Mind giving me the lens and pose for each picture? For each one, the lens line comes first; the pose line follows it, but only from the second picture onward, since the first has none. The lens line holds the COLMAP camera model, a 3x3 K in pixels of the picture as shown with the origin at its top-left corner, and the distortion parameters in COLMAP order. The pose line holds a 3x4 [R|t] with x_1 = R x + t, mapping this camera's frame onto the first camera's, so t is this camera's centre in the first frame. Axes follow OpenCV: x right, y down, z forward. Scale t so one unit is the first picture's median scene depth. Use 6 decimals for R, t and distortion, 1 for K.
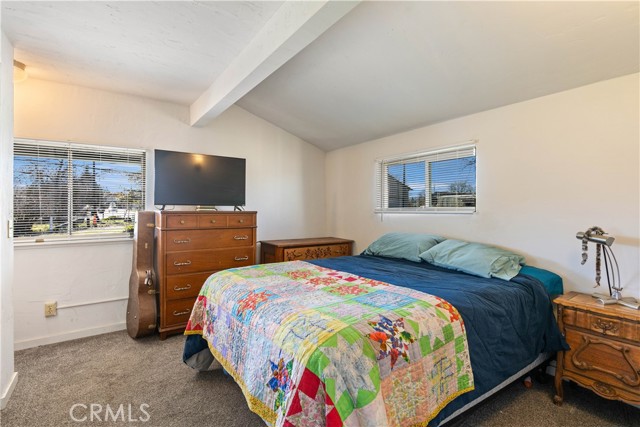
lens RADIAL K [[310.5, 0, 320.4], [0, 310.5, 211.1], [0, 0, 1]] dist [-0.000179, 0.000091]
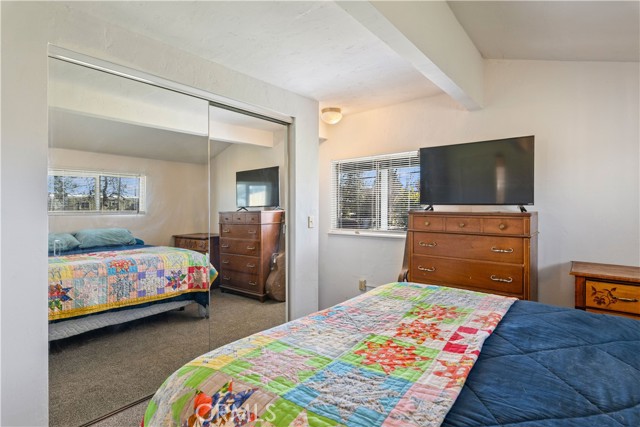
lens RADIAL K [[323.2, 0, 321.2], [0, 323.2, 210.6], [0, 0, 1]] dist [-0.000657, -0.000089]
pose [[0.252993, 0.008068, -0.967434, 0.399398], [-0.006016, 0.999959, 0.006766, -0.007874], [0.967449, 0.004108, 0.253031, 0.464438]]
